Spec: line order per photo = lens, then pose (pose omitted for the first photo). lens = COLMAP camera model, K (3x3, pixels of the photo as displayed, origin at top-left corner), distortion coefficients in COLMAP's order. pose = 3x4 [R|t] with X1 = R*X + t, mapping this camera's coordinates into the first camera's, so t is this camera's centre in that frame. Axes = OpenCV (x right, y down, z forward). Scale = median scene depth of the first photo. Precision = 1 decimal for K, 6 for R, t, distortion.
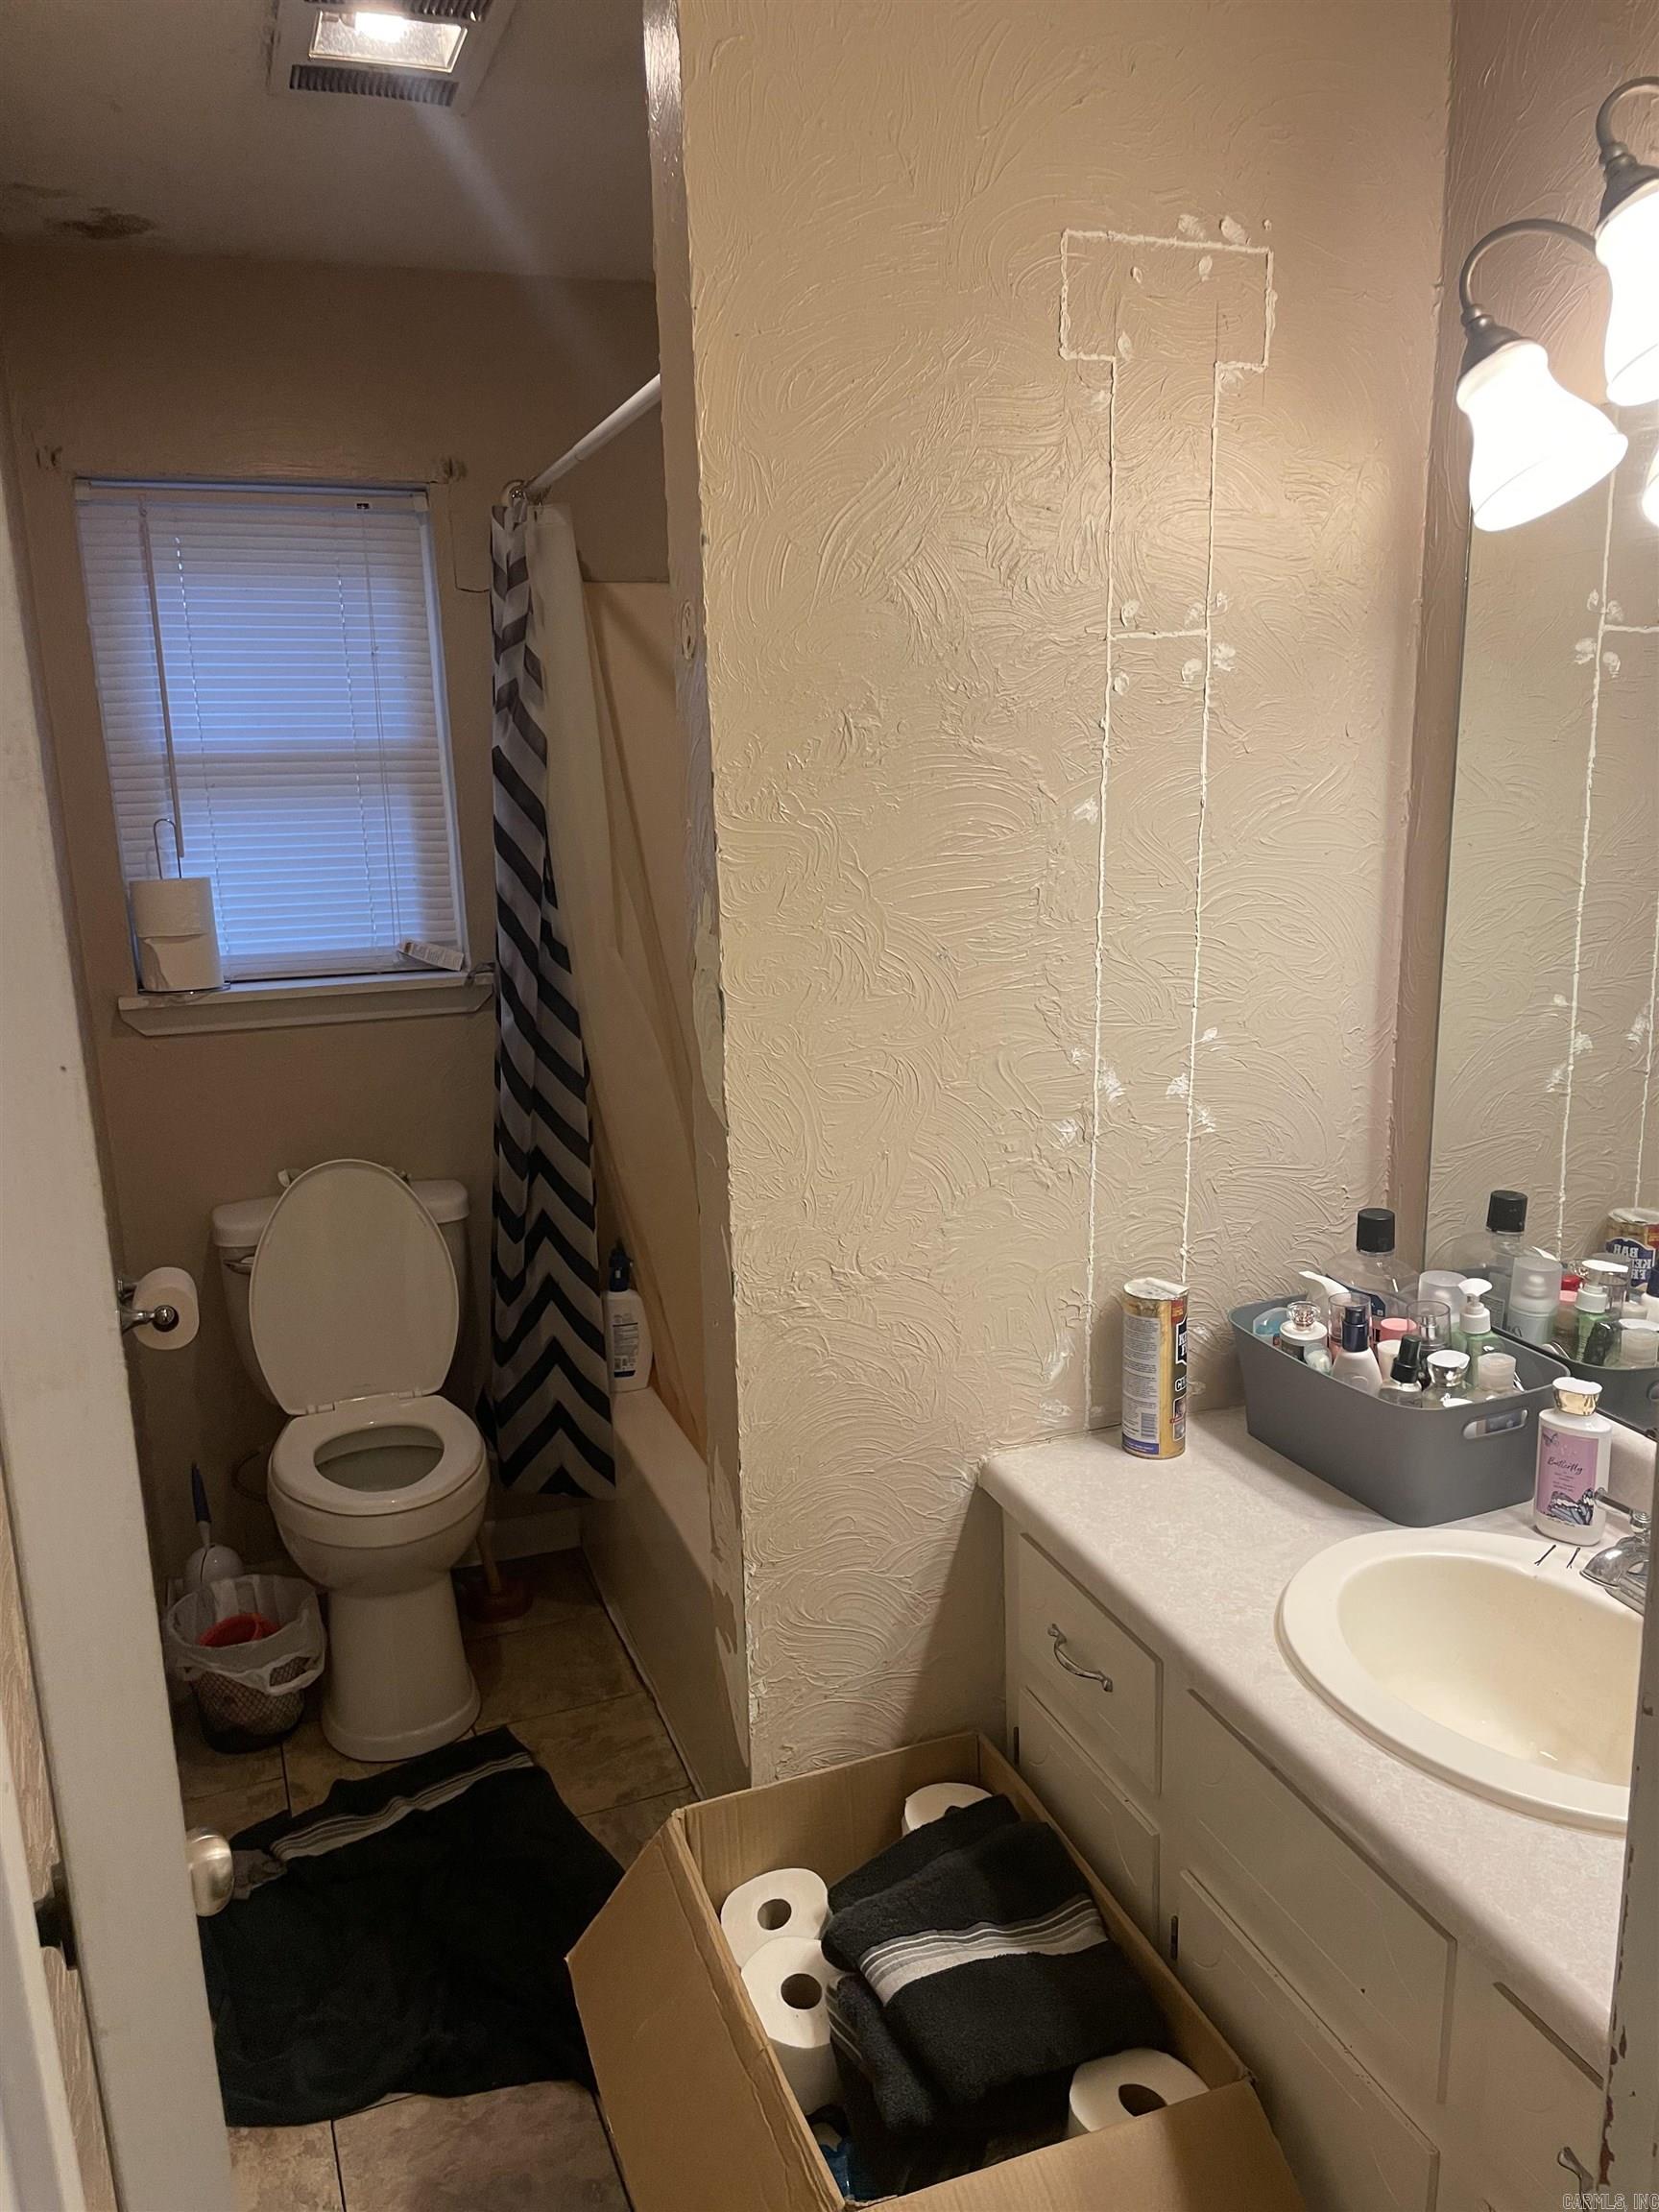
lens RADIAL K [[1685.6, 0, 844.6], [0, 1685.6, 1118.7], [0, 0, 1]] dist [0.087955, -0.106473]
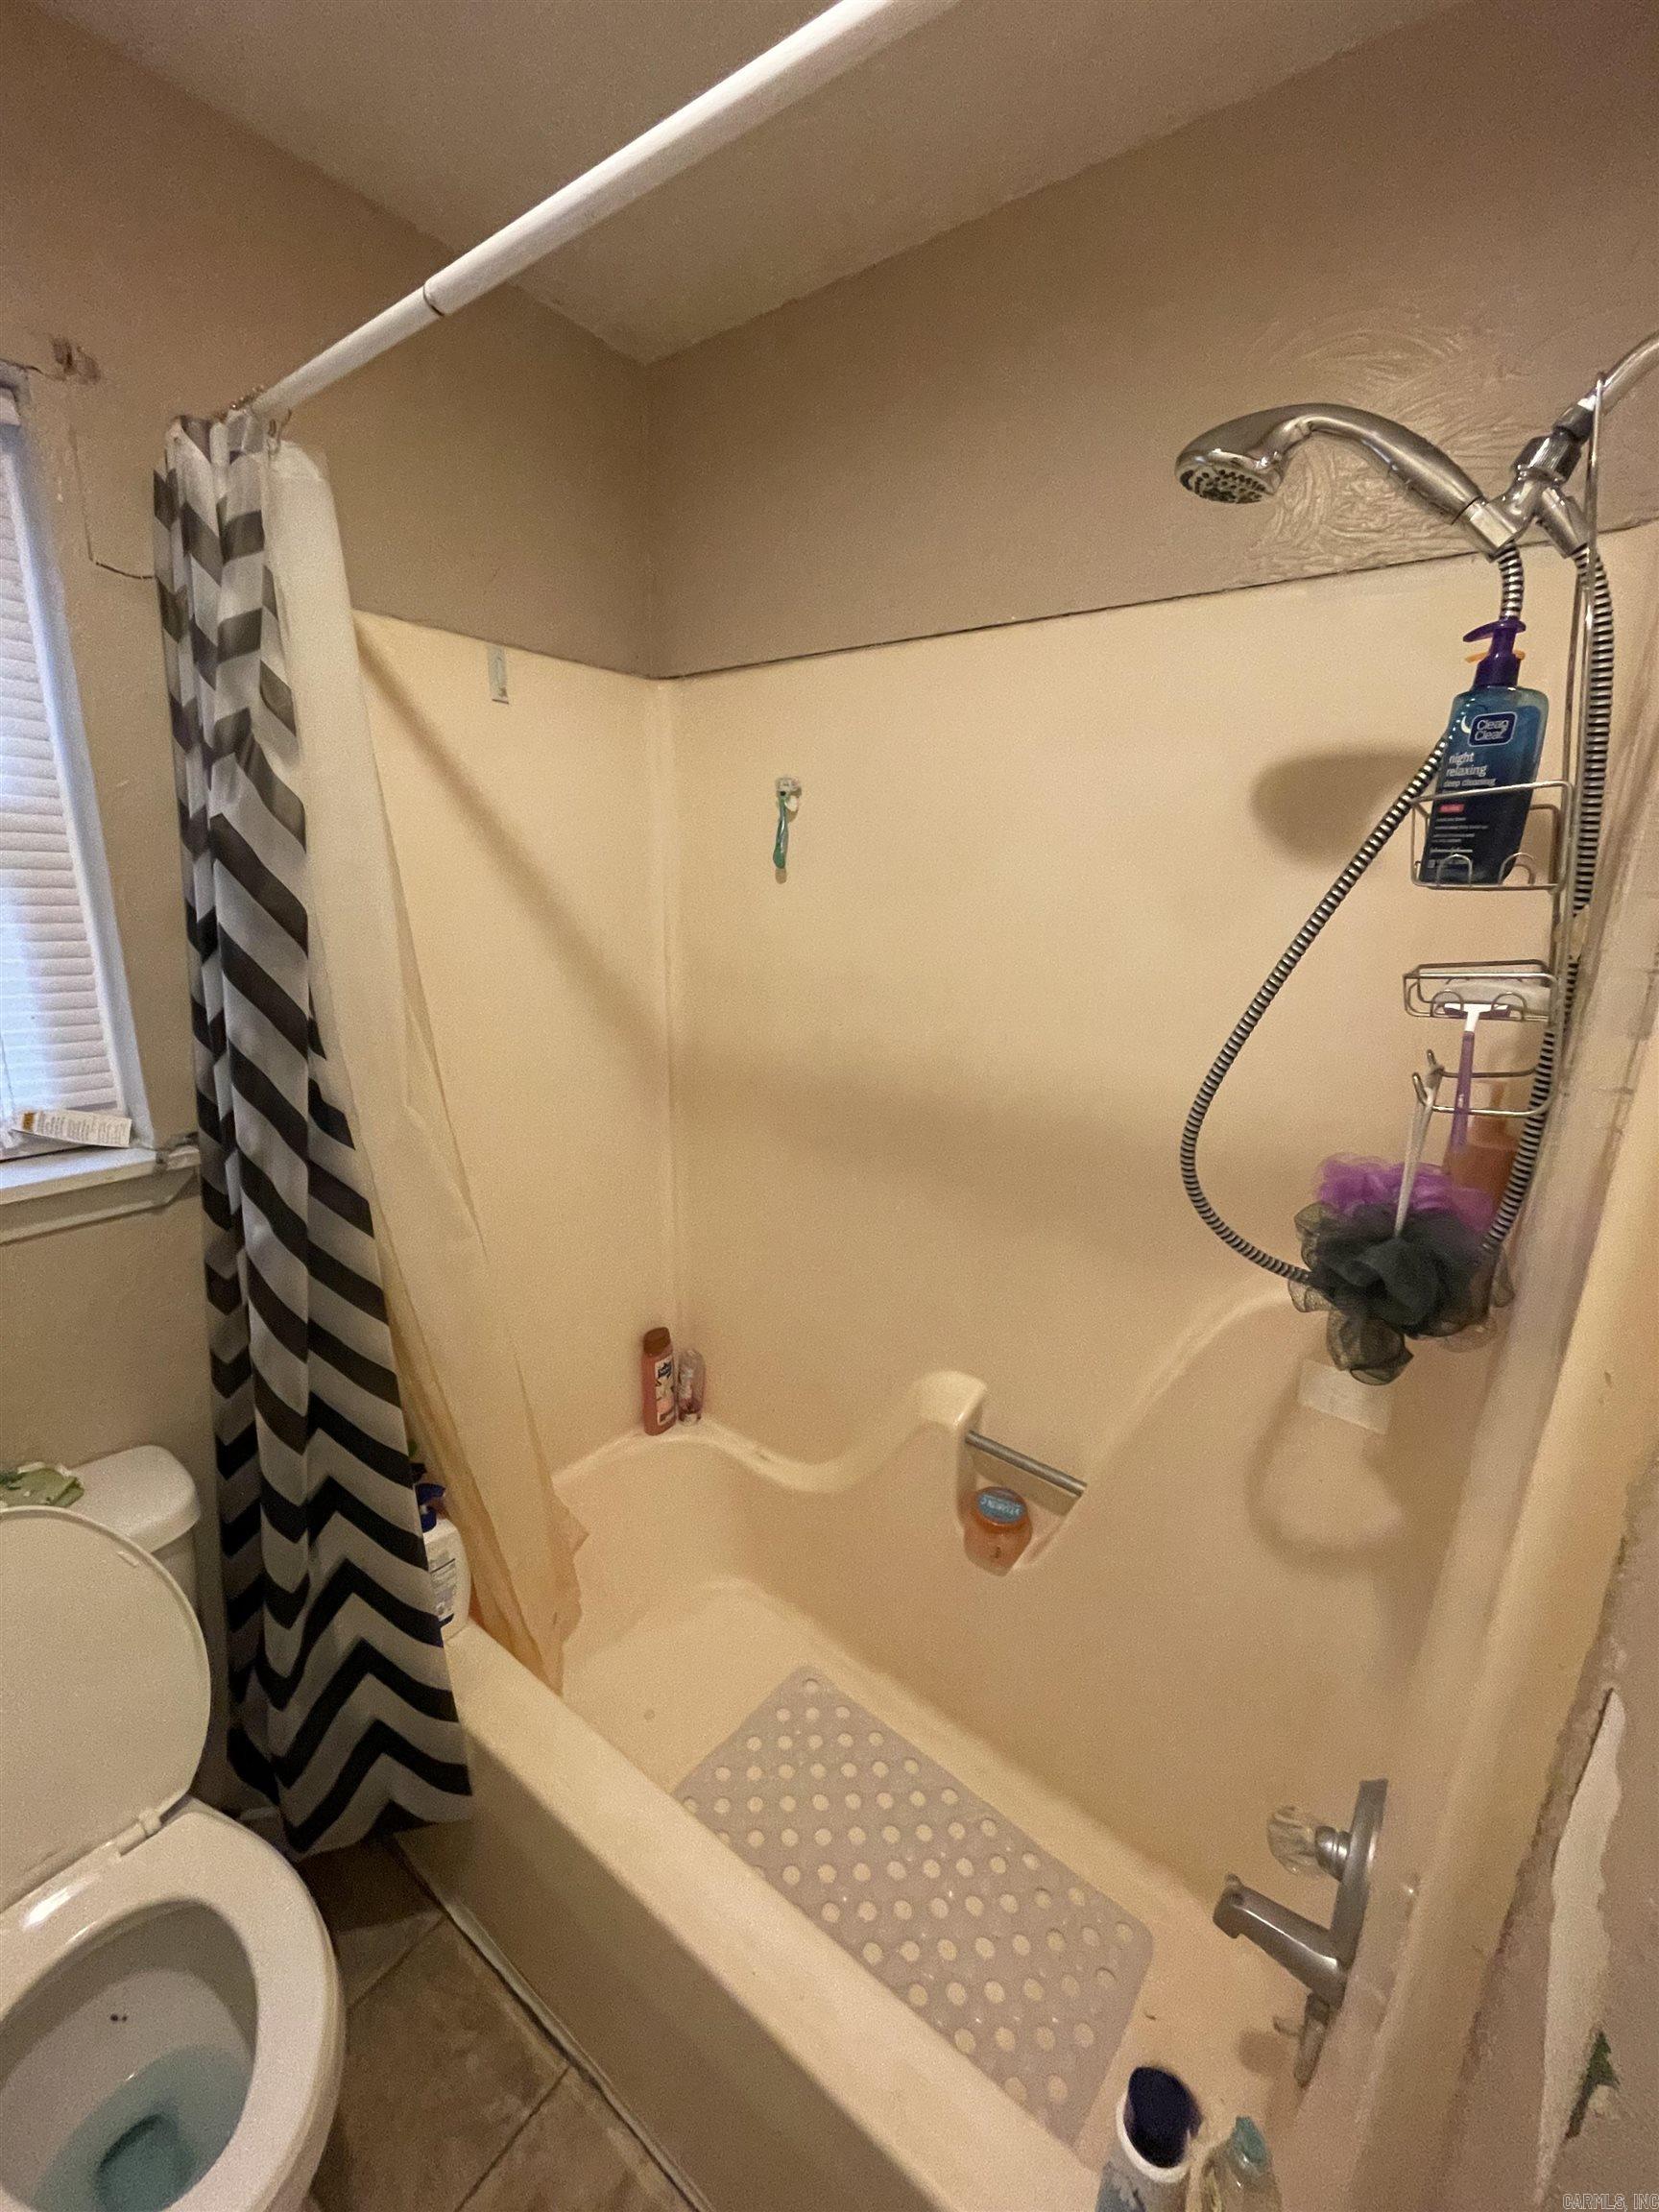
lens RADIAL K [[898.8, 0, 830.1], [0, 898.8, 1103.4], [0, 0, 1]] dist [-0.001167, -0.001896]
pose [[0.839198, -0.083693, 0.537348, -0.195707], [0.066719, 0.996467, 0.051003, -0.111489], [-0.539718, -0.006950, 0.841817, 0.579564]]
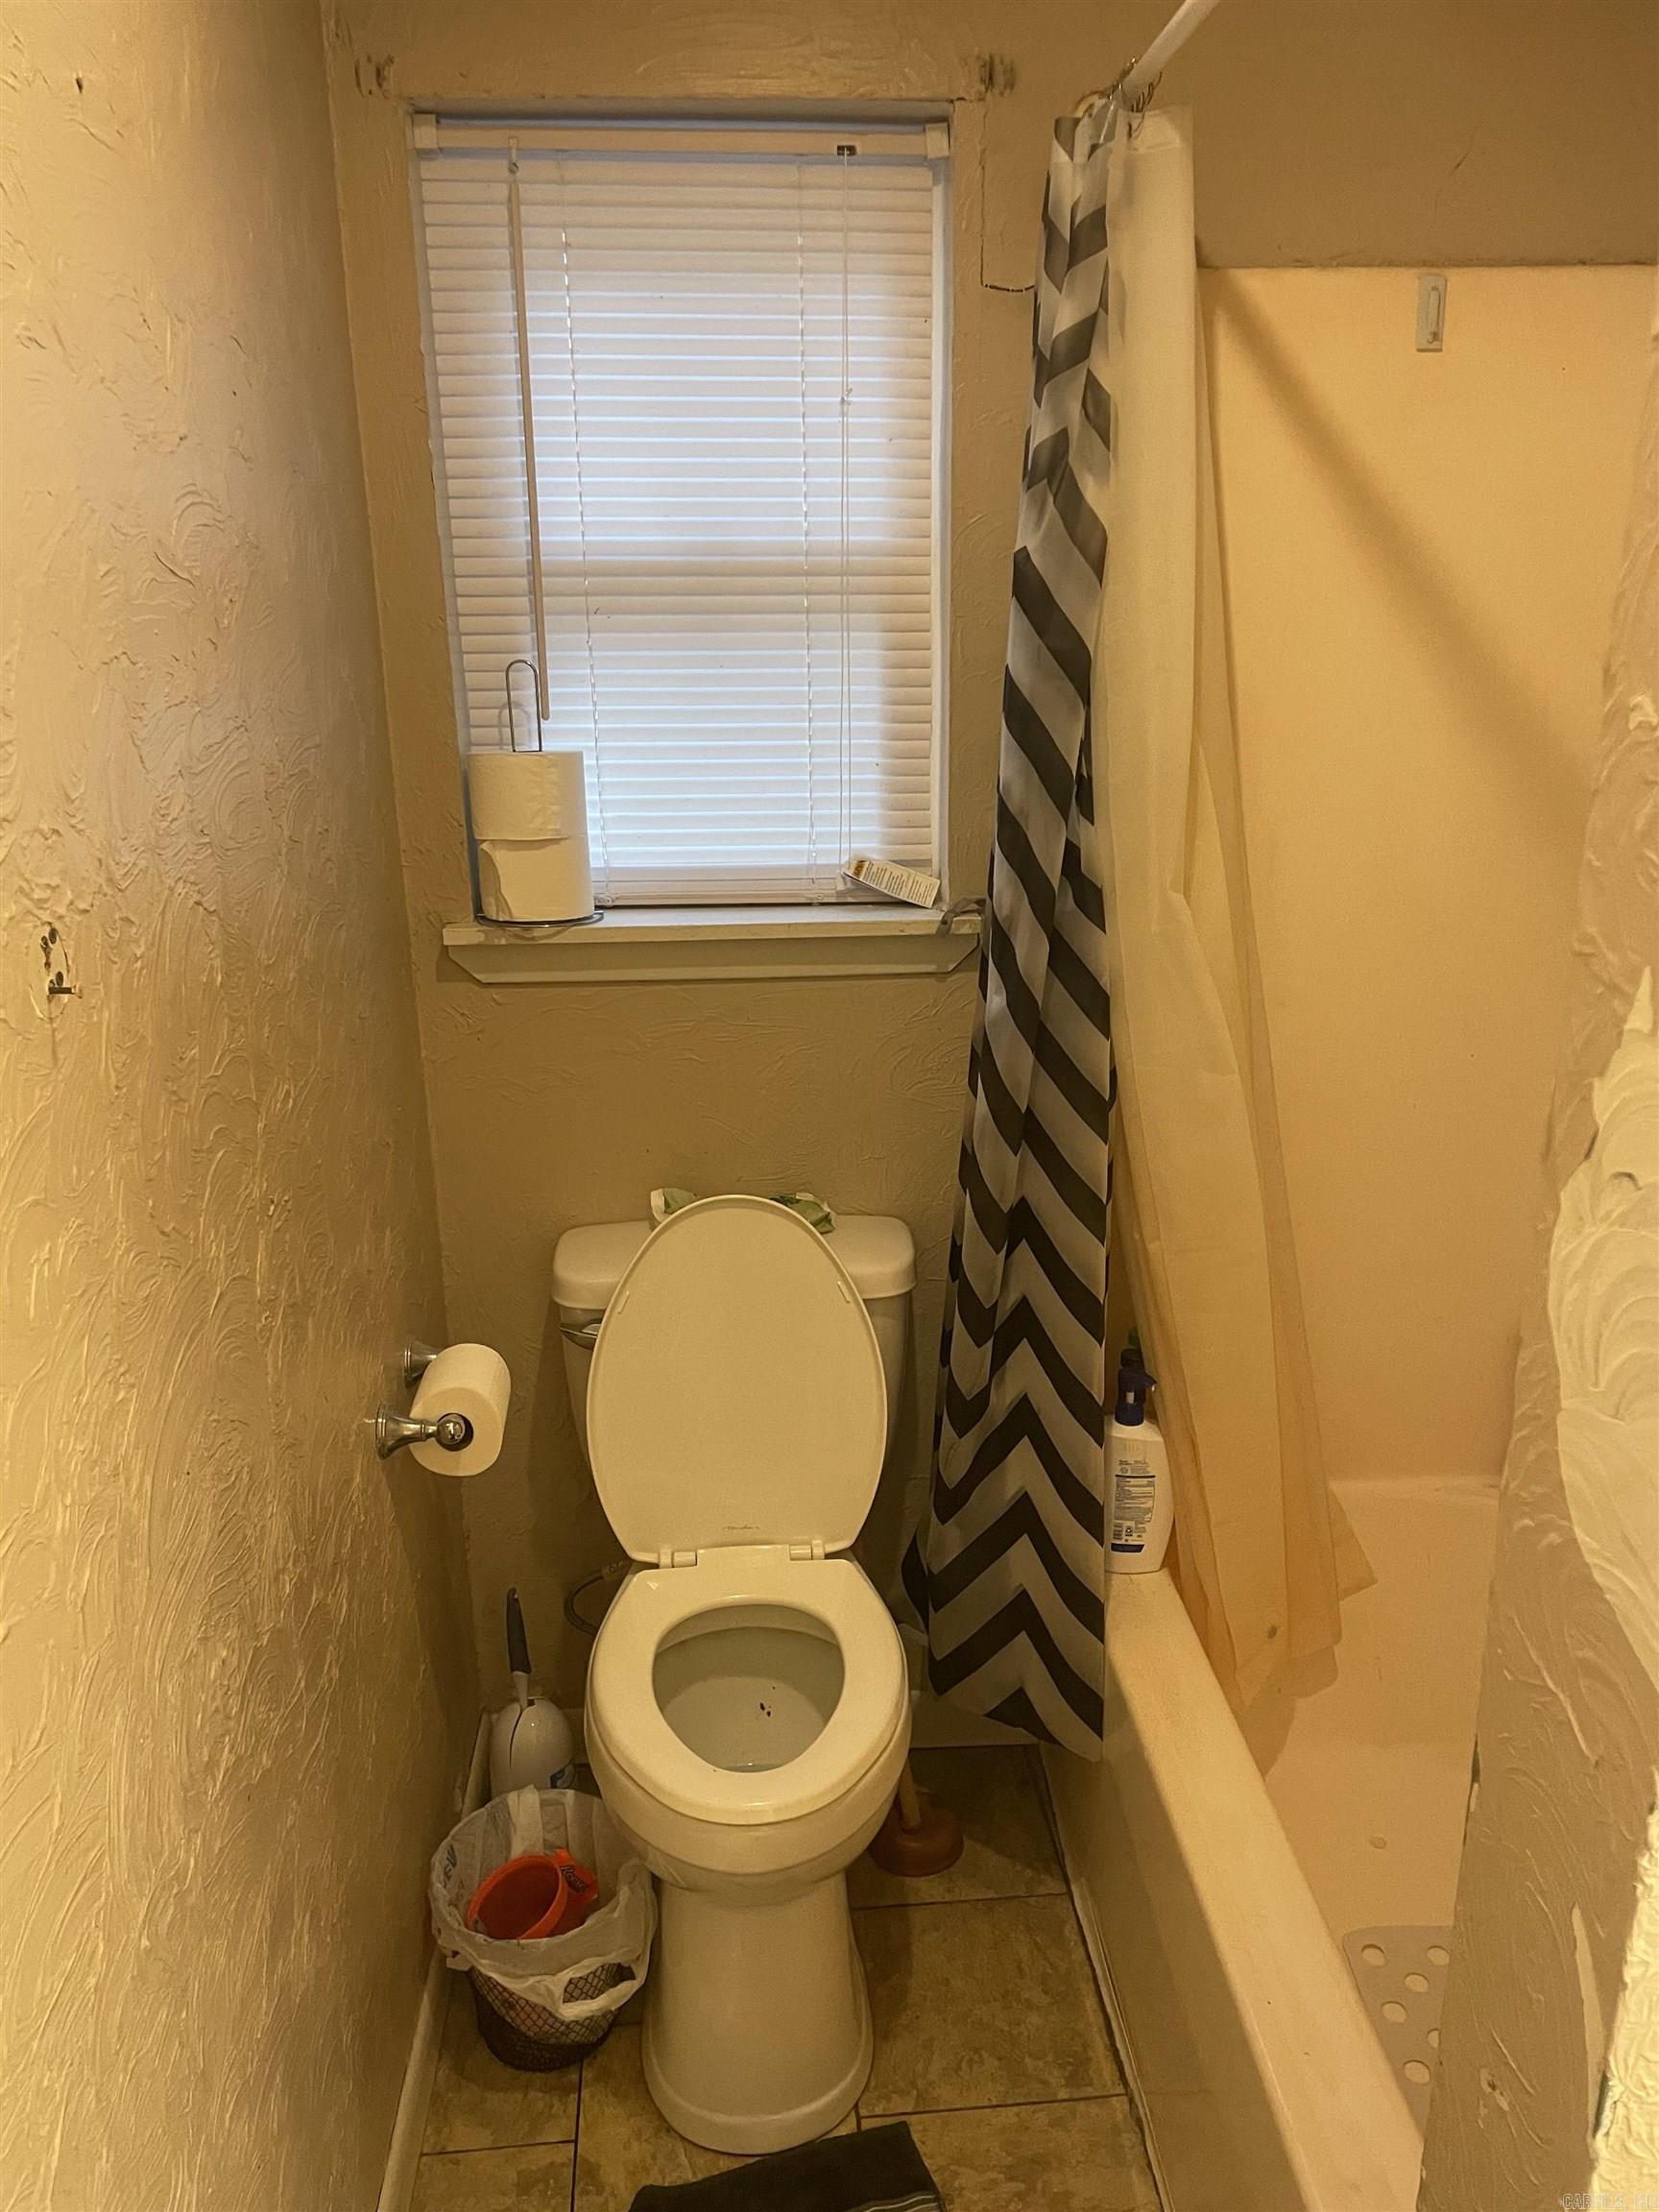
lens RADIAL K [[1685.6, 0, 828.5], [0, 1685.6, 1122.8], [0, 0, 1]] dist [0.087955, -0.106473]
pose [[0.956580, 0.100757, -0.273500, -0.083230], [-0.076720, 0.992301, 0.097227, -0.069571], [0.281191, -0.072022, 0.956945, 0.380925]]
